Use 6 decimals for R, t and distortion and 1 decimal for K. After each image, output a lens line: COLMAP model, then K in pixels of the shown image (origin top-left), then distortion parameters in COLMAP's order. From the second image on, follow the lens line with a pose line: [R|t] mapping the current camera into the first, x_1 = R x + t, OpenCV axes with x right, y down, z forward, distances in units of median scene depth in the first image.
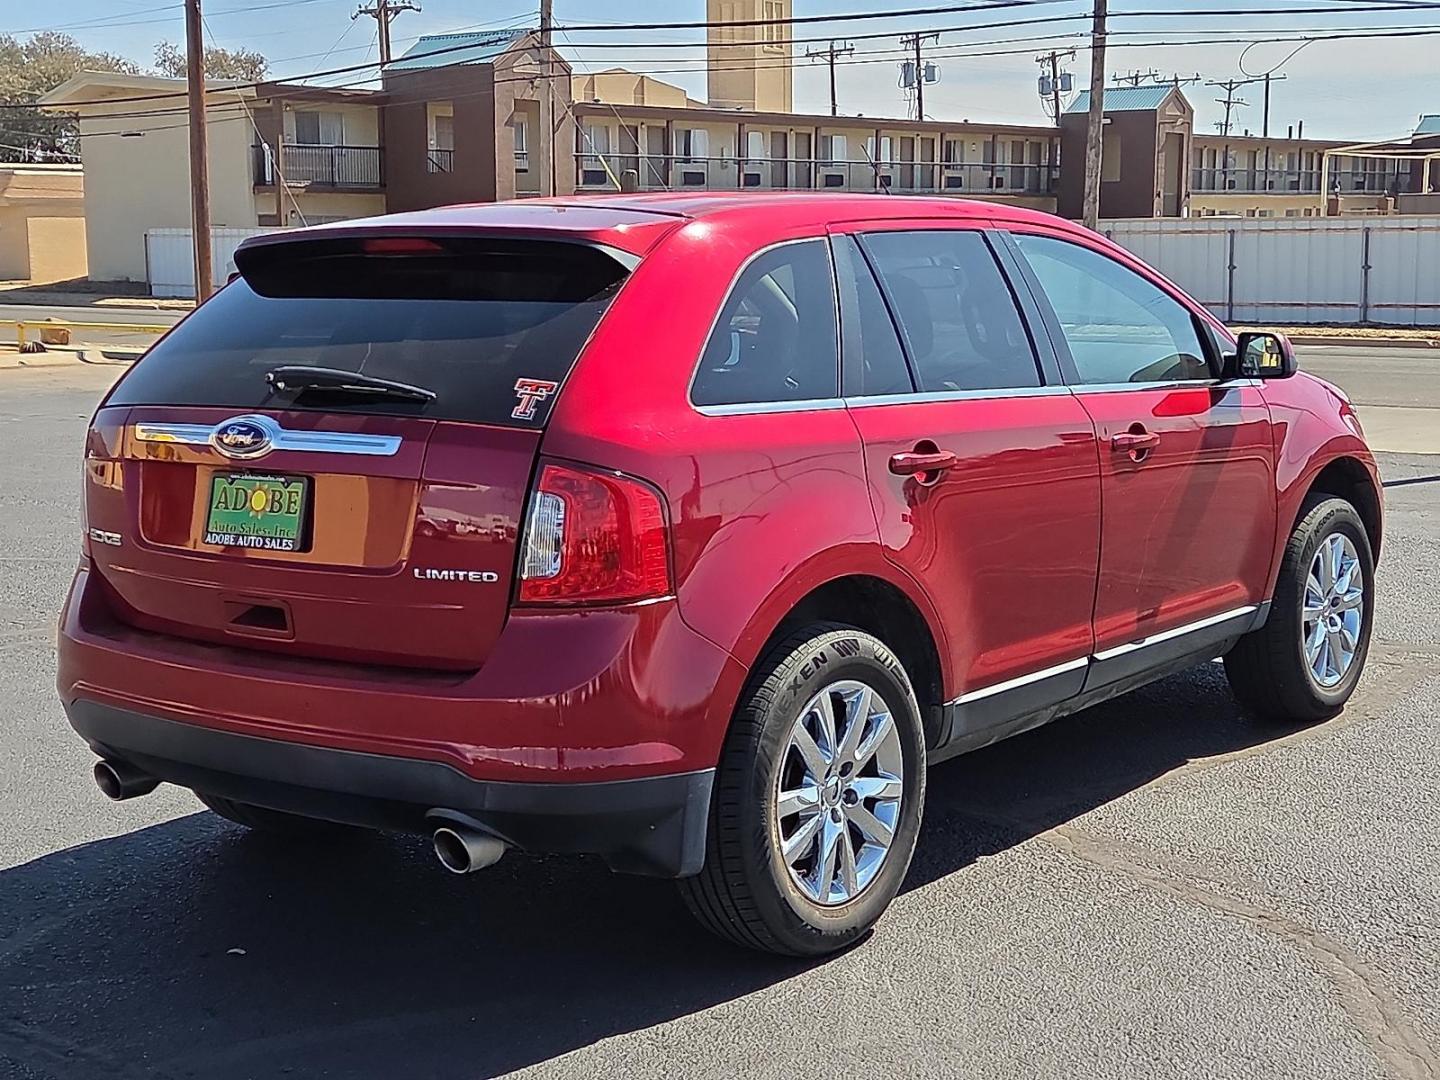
lens RADIAL K [[2126.0, 0, 698.5], [0, 2126.0, 538.3], [0, 0, 1]] dist [0.123778, -0.109661]
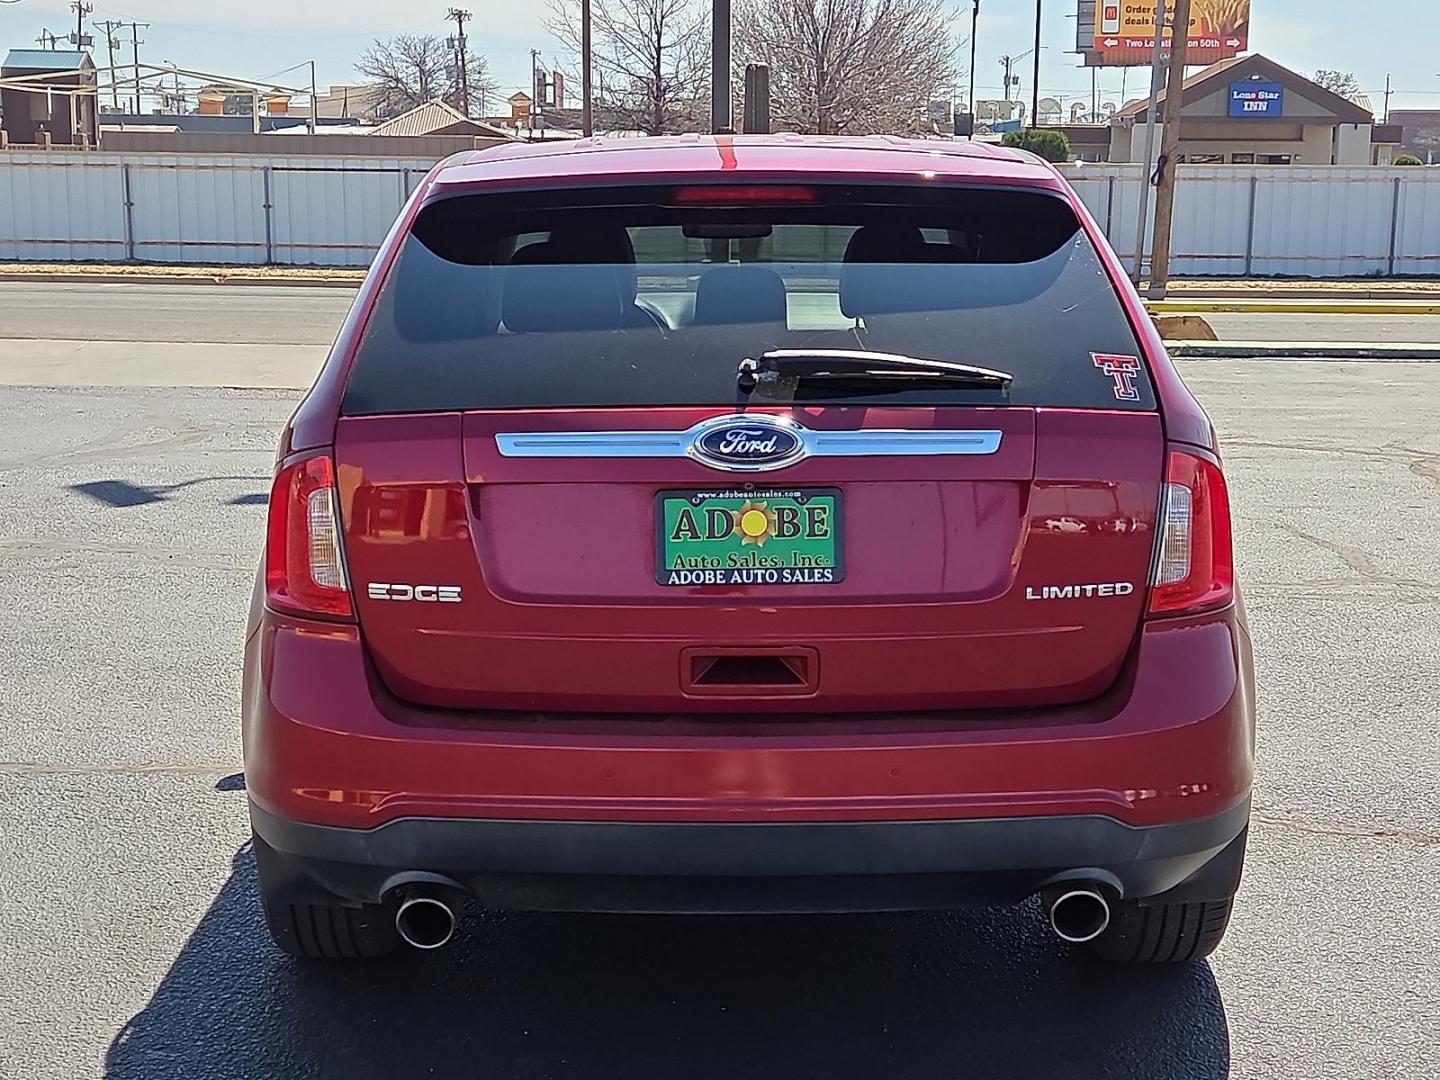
lens RADIAL K [[2126.0, 0, 698.5], [0, 2126.0, 538.3], [0, 0, 1]] dist [0.123778, -0.109661]
pose [[0.812224, -0.091524, 0.576122, -0.677196], [0.074410, 0.995803, 0.053291, -0.055756], [-0.578581, -0.000415, 0.815625, 0.379654]]
